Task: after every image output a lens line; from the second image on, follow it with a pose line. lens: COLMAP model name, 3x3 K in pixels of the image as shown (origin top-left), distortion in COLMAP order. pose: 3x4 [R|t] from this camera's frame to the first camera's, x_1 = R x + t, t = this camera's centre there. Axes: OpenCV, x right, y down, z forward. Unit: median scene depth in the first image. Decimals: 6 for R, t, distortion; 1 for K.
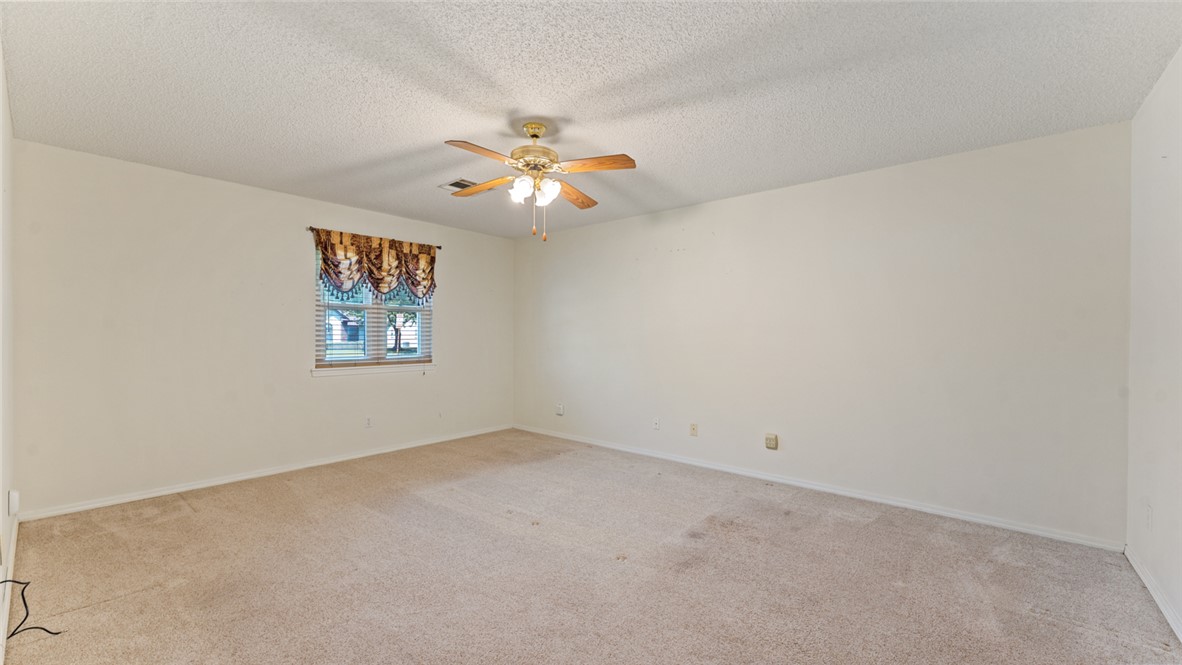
lens RADIAL K [[473.2, 0, 591.0], [0, 473.2, 332.5], [0, 0, 1]] dist [-0.001168, -0.000274]
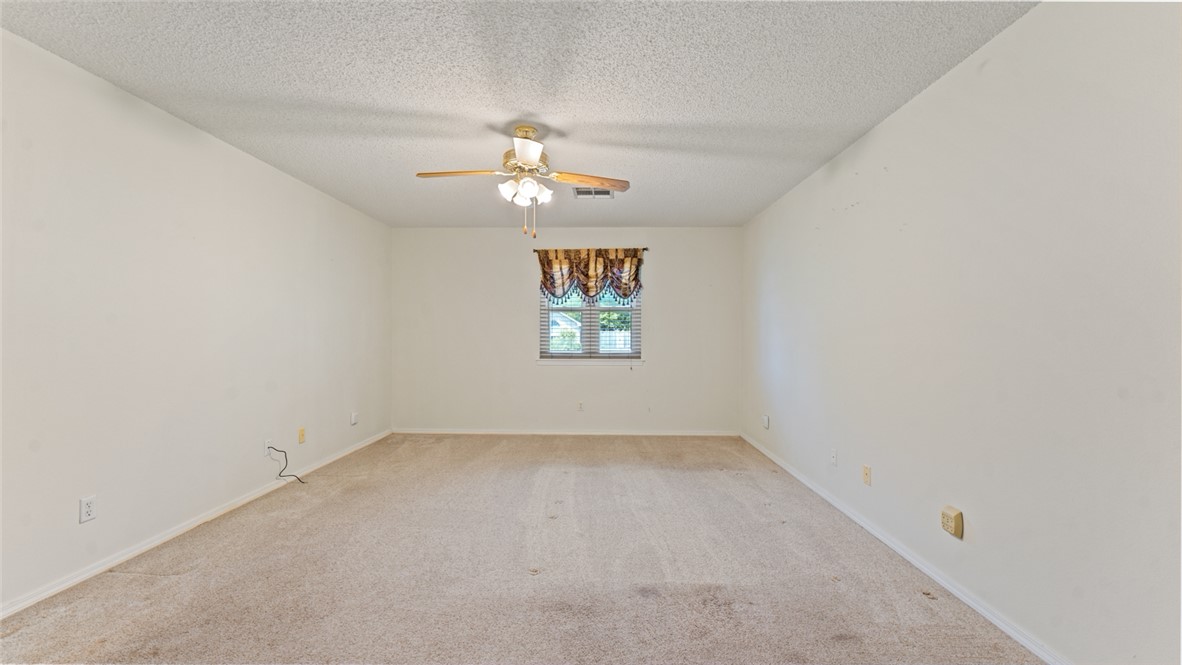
lens RADIAL K [[473.2, 0, 591.0], [0, 473.2, 332.5], [0, 0, 1]] dist [-0.001168, -0.000274]
pose [[0.628657, -0.003658, -0.777674, 0.477187], [0.002469, 0.999993, -0.002708, 0.008243], [0.777679, -0.000218, 0.628662, 0.283902]]
